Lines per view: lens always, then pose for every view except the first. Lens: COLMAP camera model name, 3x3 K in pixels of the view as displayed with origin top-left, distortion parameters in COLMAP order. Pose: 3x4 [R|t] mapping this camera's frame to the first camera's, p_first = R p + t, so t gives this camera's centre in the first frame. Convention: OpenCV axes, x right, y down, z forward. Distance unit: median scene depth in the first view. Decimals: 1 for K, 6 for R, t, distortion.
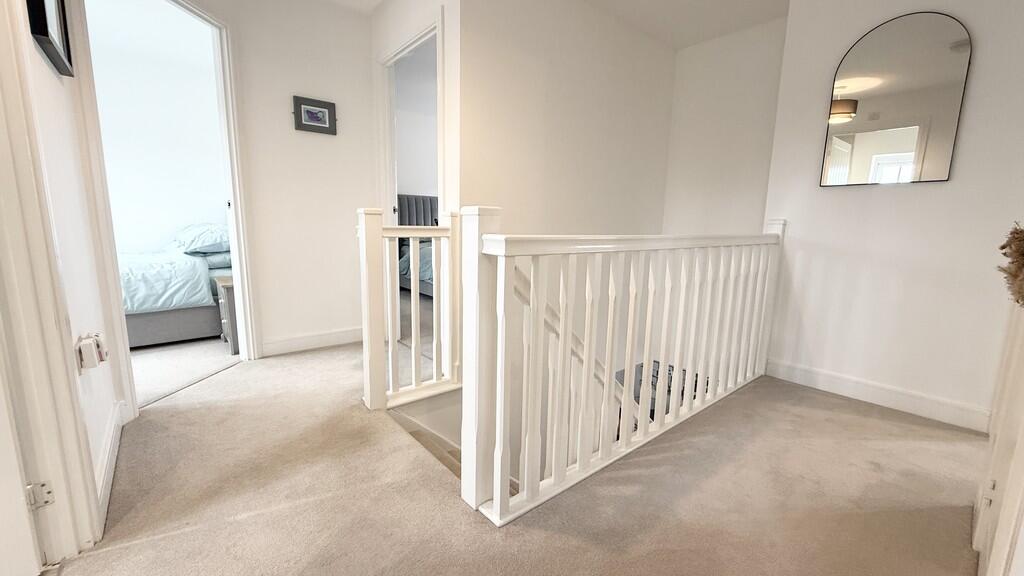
lens RADIAL K [[410.5, 0, 512.0], [0, 410.5, 288.0], [0, 0, 1]] dist [0.002647, 0.000157]
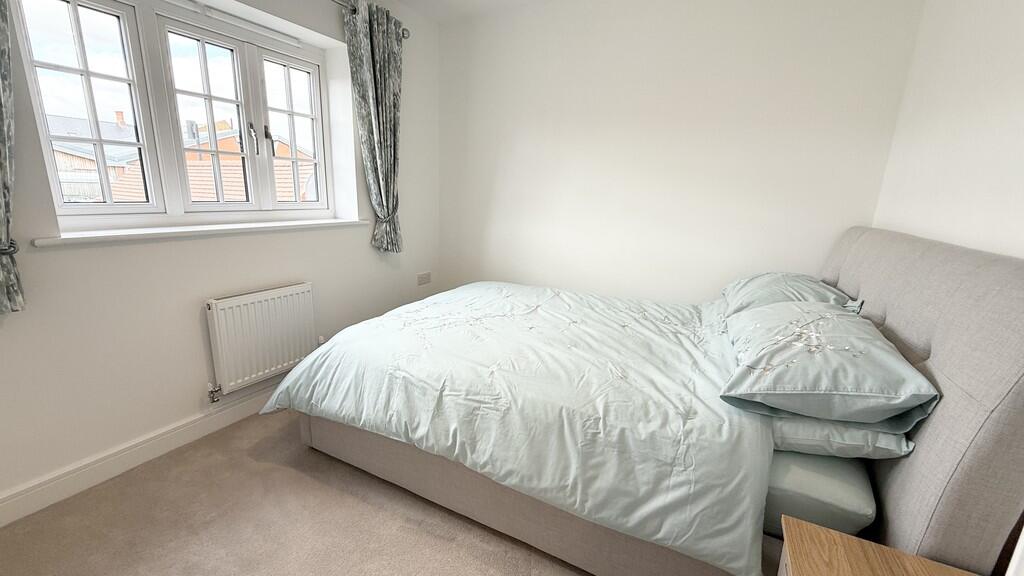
lens RADIAL K [[410.5, 0, 512.0], [0, 410.5, 288.0], [0, 0, 1]] dist [0.002647, 0.000157]
pose [[0.375267, 0.209423, -0.902949, -0.579068], [-0.179208, 0.972155, 0.150995, -0.212134], [0.909428, 0.105152, 0.402348, 0.698109]]
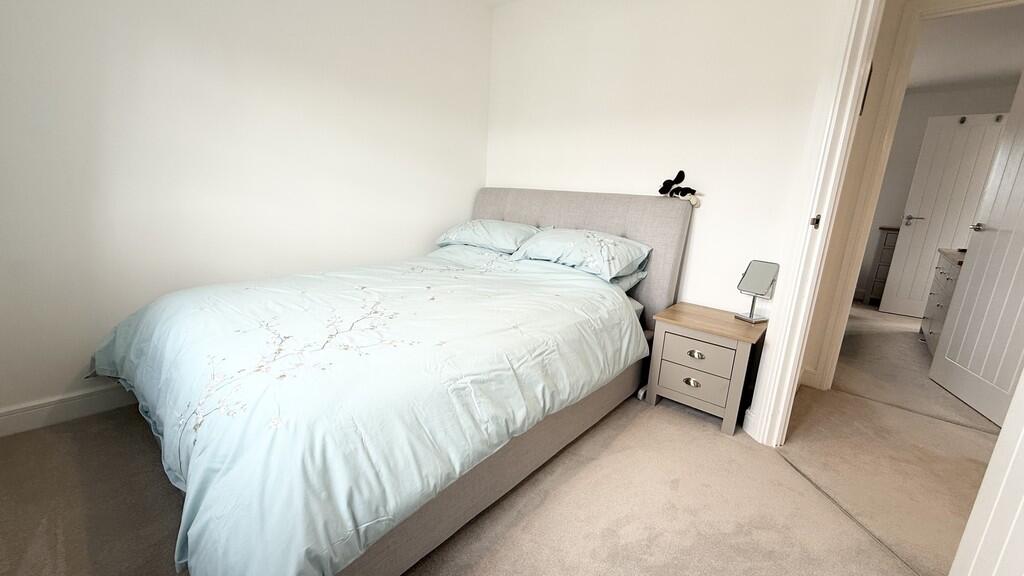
lens RADIAL K [[410.5, 0, 512.0], [0, 410.5, 288.0], [0, 0, 1]] dist [0.002647, 0.000157]
pose [[0.987066, 0.001003, 0.160312, -1.128699], [-0.011845, 0.997703, 0.066689, -0.115971], [-0.159877, -0.067725, 0.984811, 0.374601]]
